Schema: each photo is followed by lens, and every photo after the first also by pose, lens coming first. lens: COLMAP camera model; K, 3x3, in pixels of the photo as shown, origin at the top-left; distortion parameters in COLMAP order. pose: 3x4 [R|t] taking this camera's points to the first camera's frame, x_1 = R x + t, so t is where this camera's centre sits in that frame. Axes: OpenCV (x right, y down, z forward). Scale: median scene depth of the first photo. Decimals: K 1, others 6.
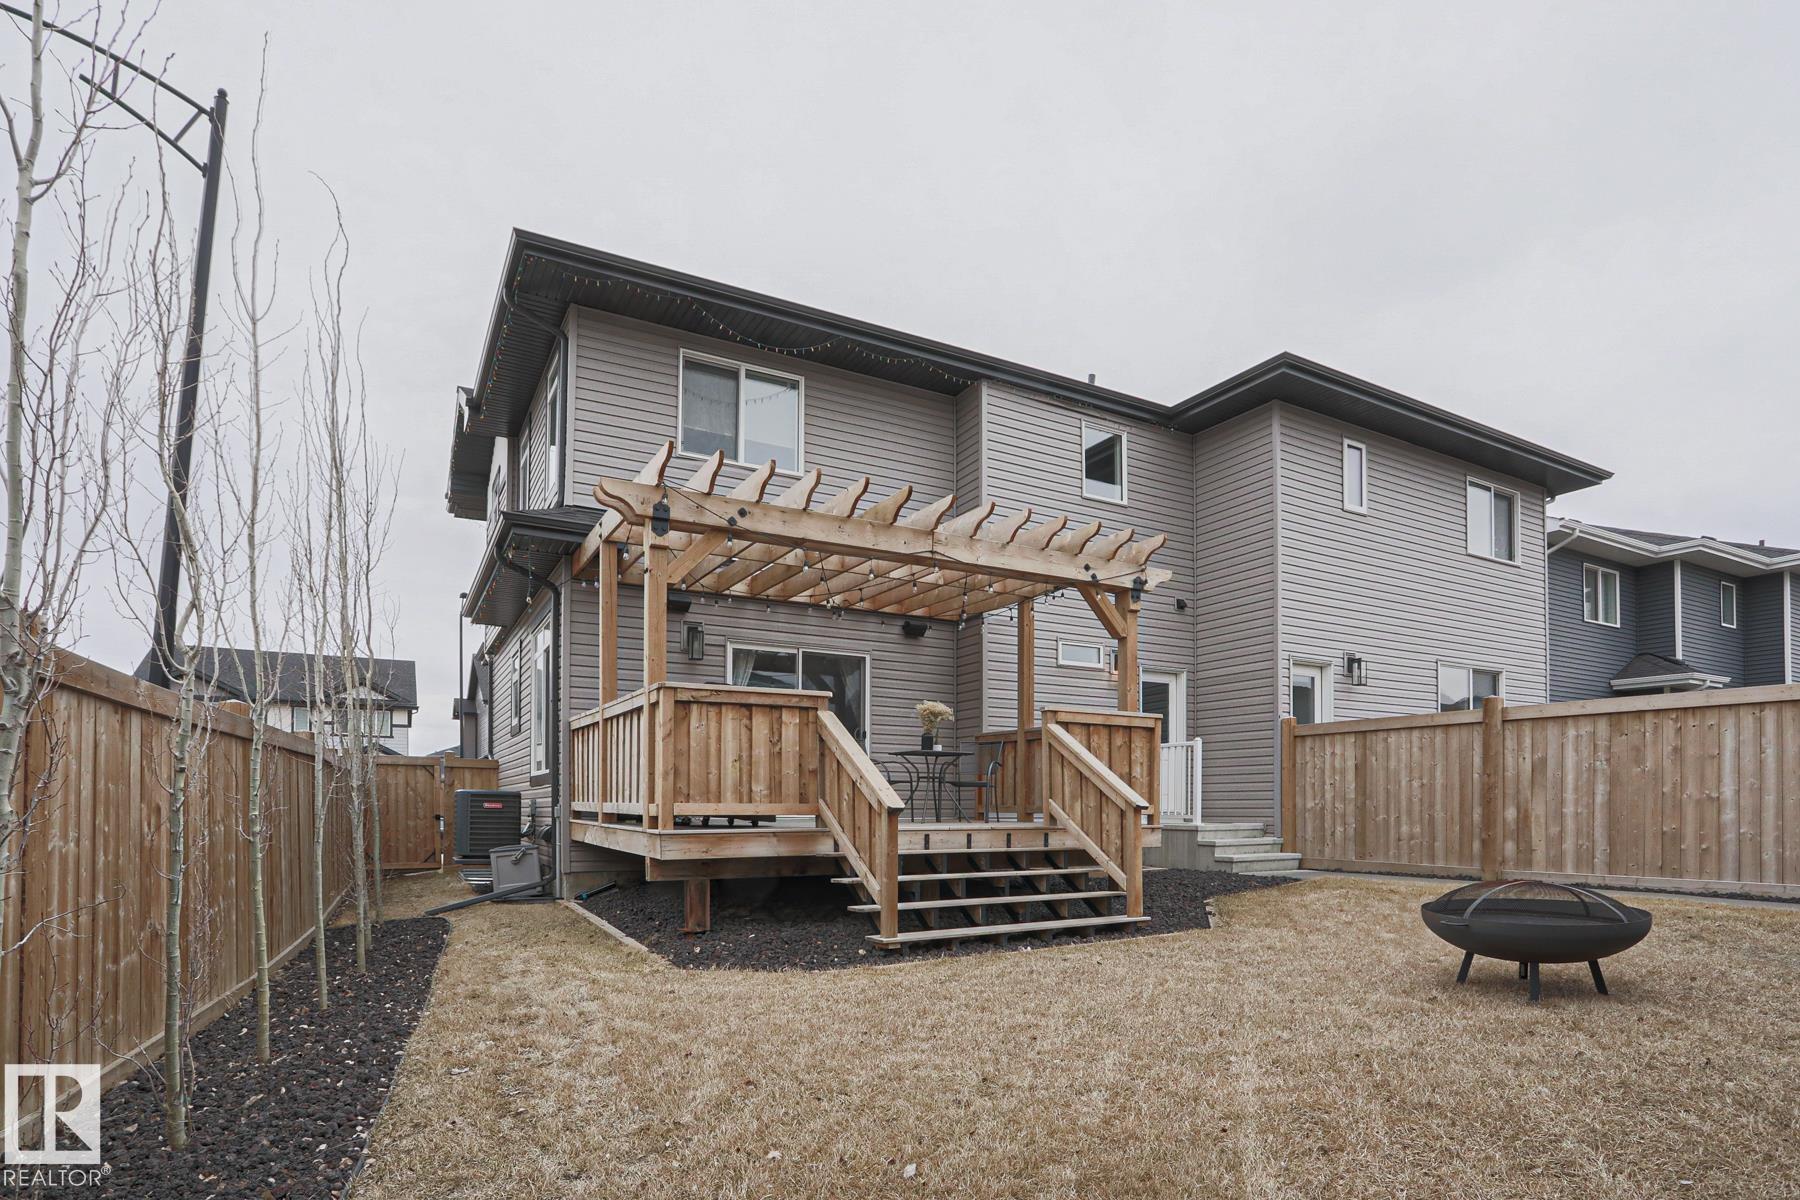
lens RADIAL K [[916.2, 0, 900.9], [0, 916.2, 796.2], [0, 0, 1]] dist [-0.021561, -0.000108]
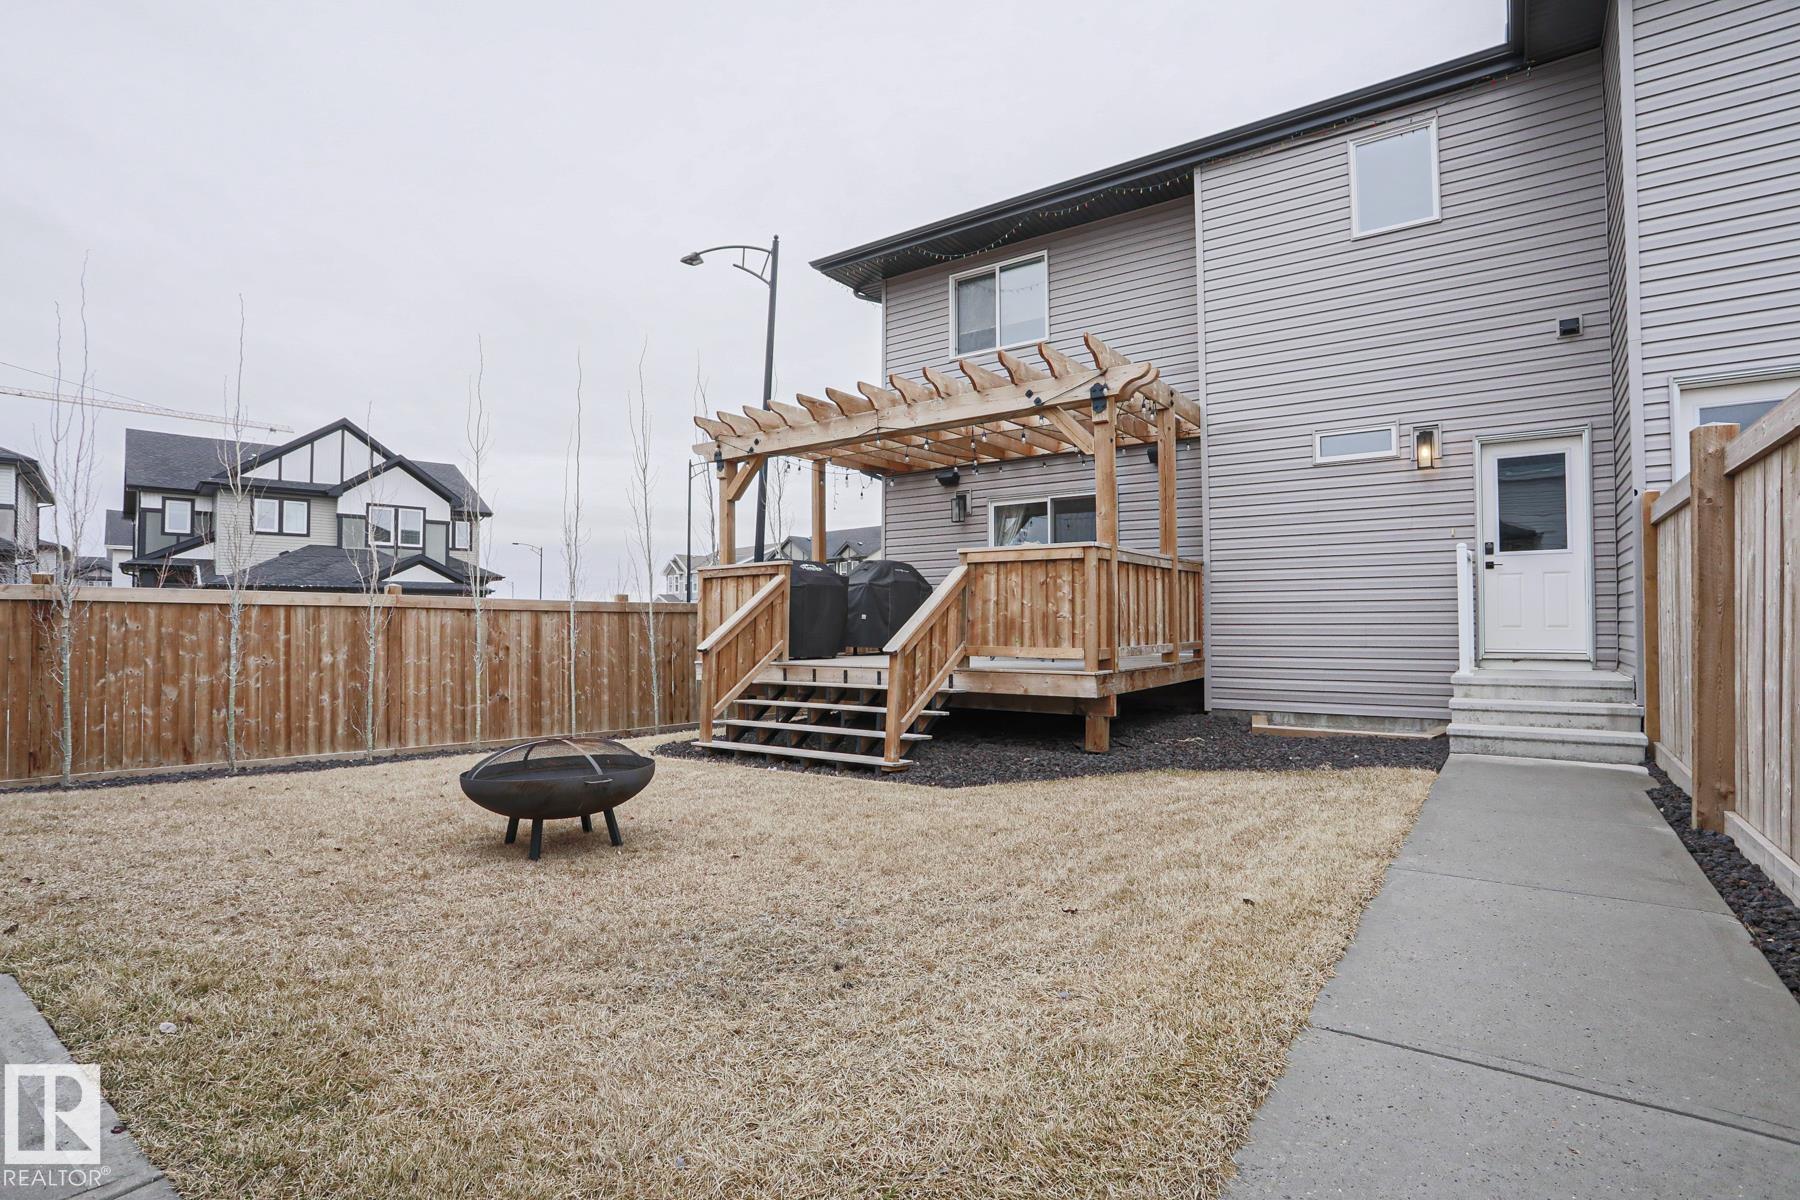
lens RADIAL K [[879.6, 0, 900.0], [0, 879.6, 600.0], [0, 0, 1]] dist [-0.054883, -0.000095]
pose [[0.449220, -0.033246, -0.892802, 0.877117], [0.016968, 0.999445, -0.028680, -0.013559], [0.893260, -0.002266, 0.449535, 0.443334]]
